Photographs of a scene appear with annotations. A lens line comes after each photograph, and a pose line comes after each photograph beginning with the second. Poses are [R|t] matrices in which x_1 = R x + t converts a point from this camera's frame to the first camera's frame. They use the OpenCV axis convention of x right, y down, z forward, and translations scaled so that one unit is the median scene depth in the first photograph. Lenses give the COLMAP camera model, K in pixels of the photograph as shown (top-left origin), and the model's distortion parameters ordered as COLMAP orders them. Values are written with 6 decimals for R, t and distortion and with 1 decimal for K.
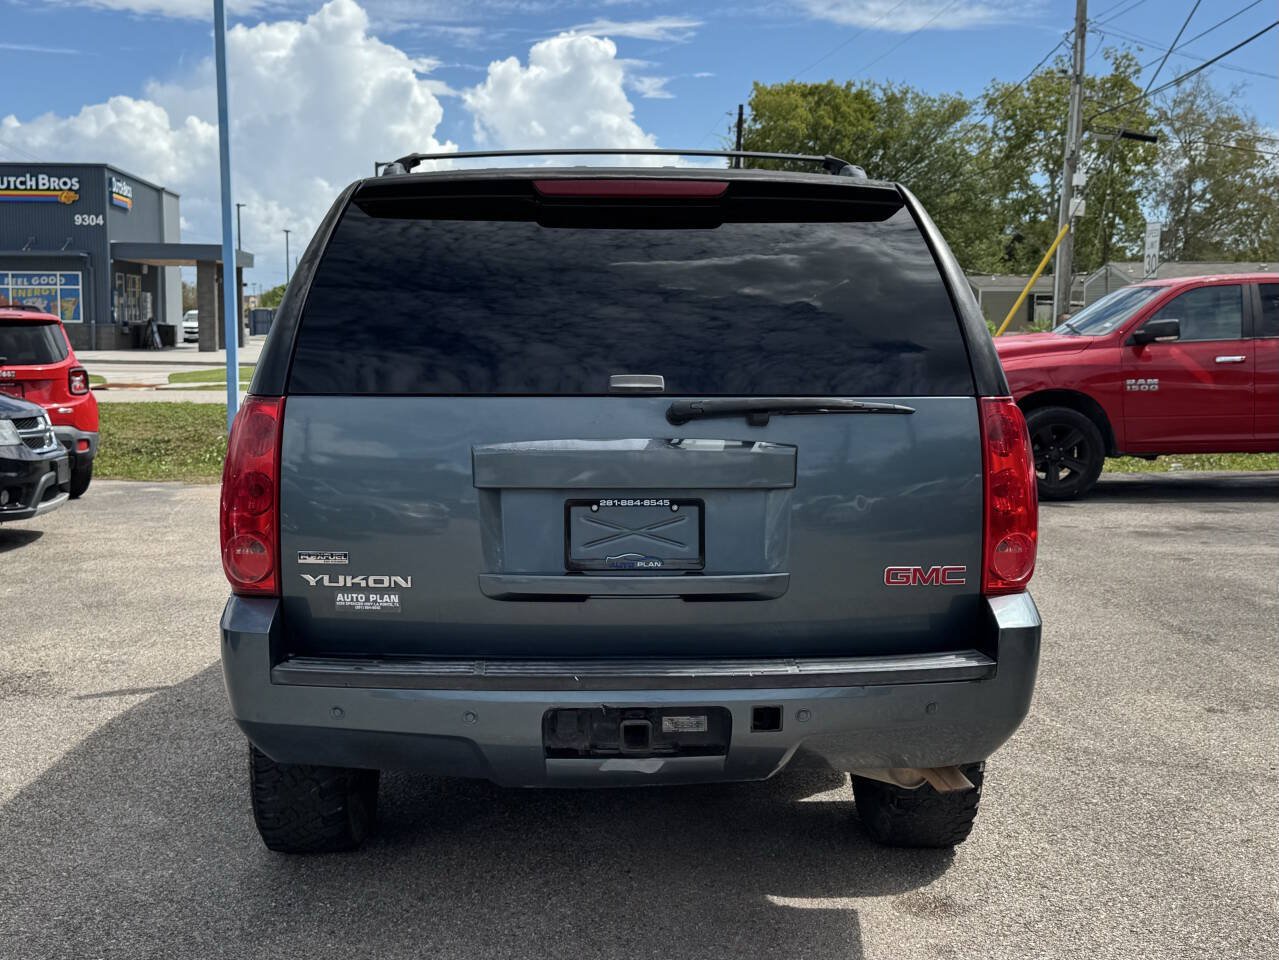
lens RADIAL K [[1650.8, 0, 633.5], [0, 1650.8, 474.2], [0, 0, 1]] dist [0.039626, 0.000000]
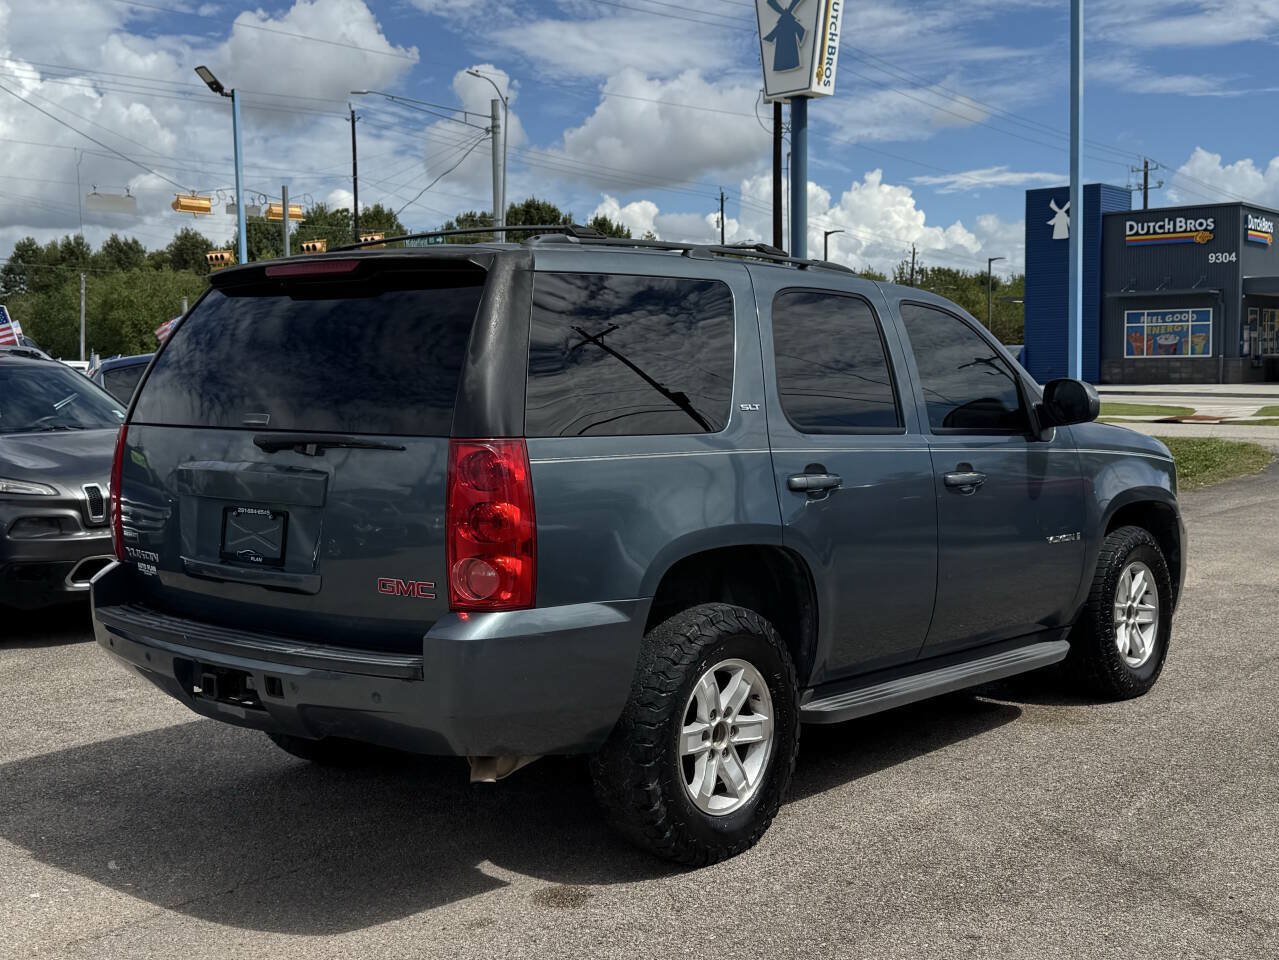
lens RADIAL K [[1592.5, 0, 636.7], [0, 1592.5, 477.6], [0, 0, 1]] dist [0.053560, 0.000000]
pose [[0.712776, 0.043342, -0.700051, 0.121286], [-0.053658, 0.998534, 0.007188, -0.003815], [0.699336, 0.032439, 0.714057, 0.033587]]
